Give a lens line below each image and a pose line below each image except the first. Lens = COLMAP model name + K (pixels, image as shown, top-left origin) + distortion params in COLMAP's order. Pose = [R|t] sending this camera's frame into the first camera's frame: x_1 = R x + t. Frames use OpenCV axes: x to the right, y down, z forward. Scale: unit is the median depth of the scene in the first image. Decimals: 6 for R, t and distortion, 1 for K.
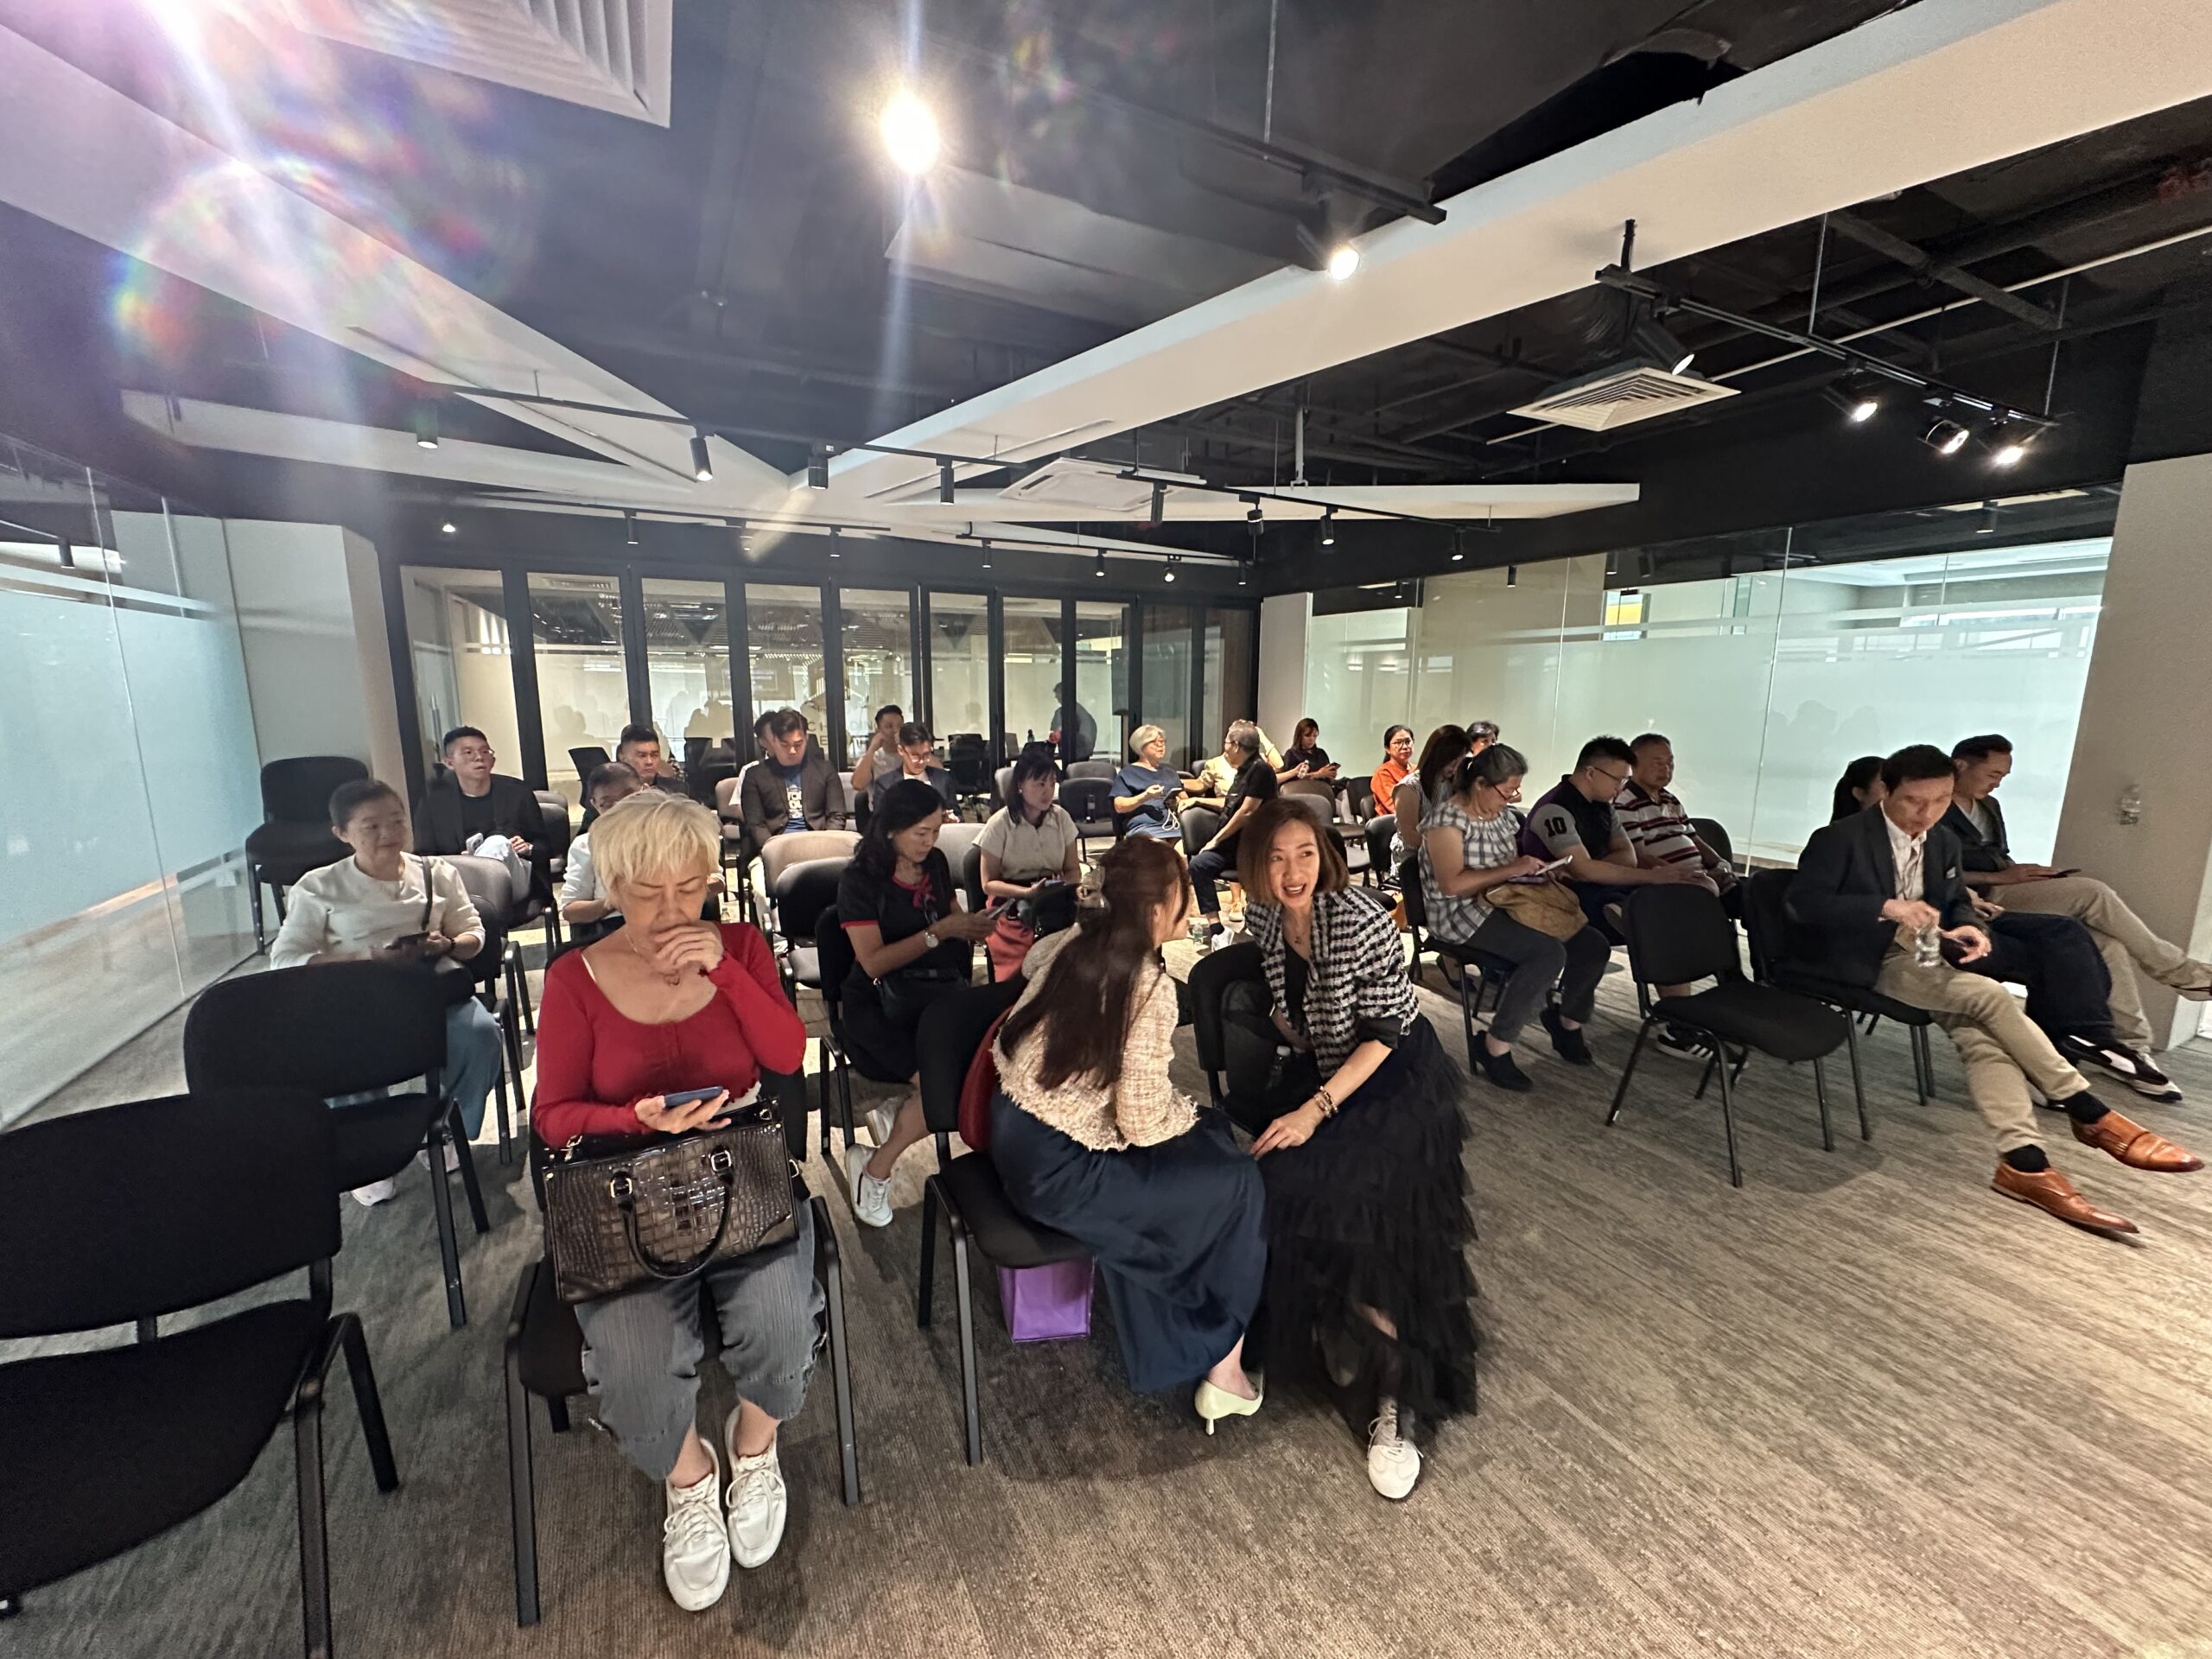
lens RADIAL K [[871.5, 0, 1097.3], [0, 871.5, 829.5], [0, 0, 1]] dist [-0.005498, 0.000531]
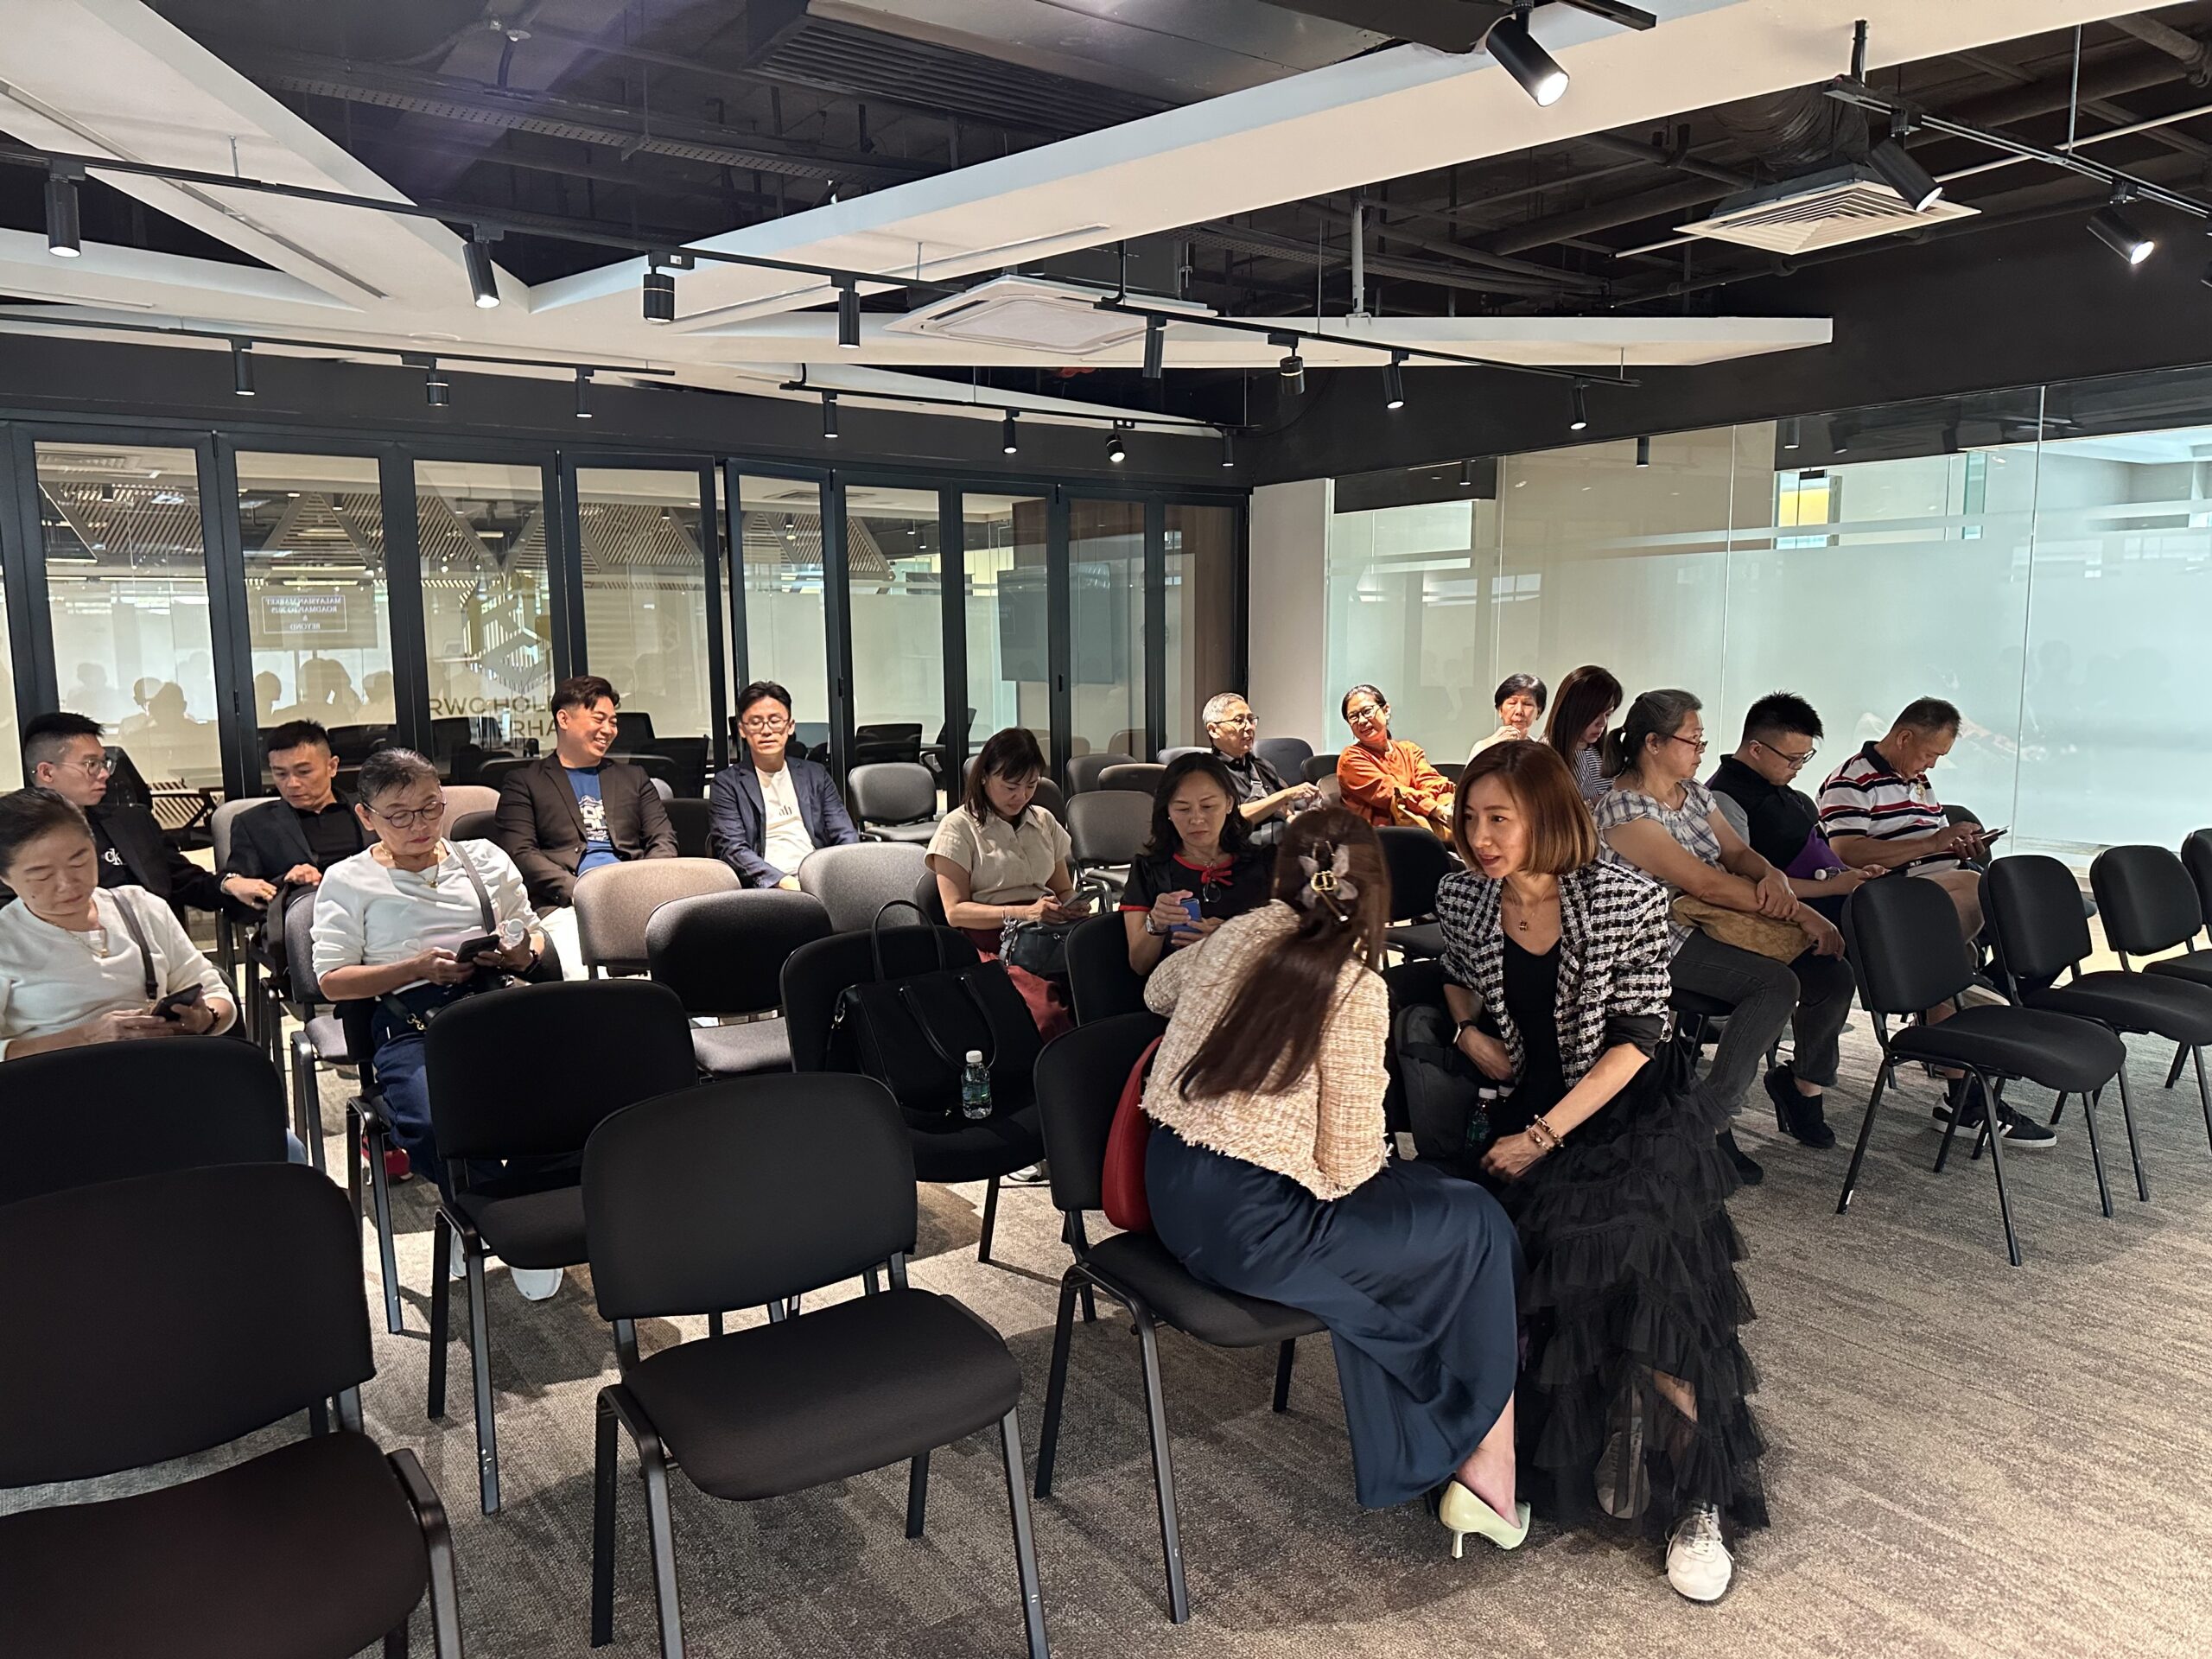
lens RADIAL K [[1557.7, 0, 1106.4], [0, 1557.7, 834.4], [0, 0, 1]] dist [0.033121, -0.034471]
pose [[0.990318, -0.030635, 0.135393, -0.192987], [0.035570, 0.998782, -0.034181, 0.042487], [-0.134181, 0.038666, 0.990202, -0.201414]]
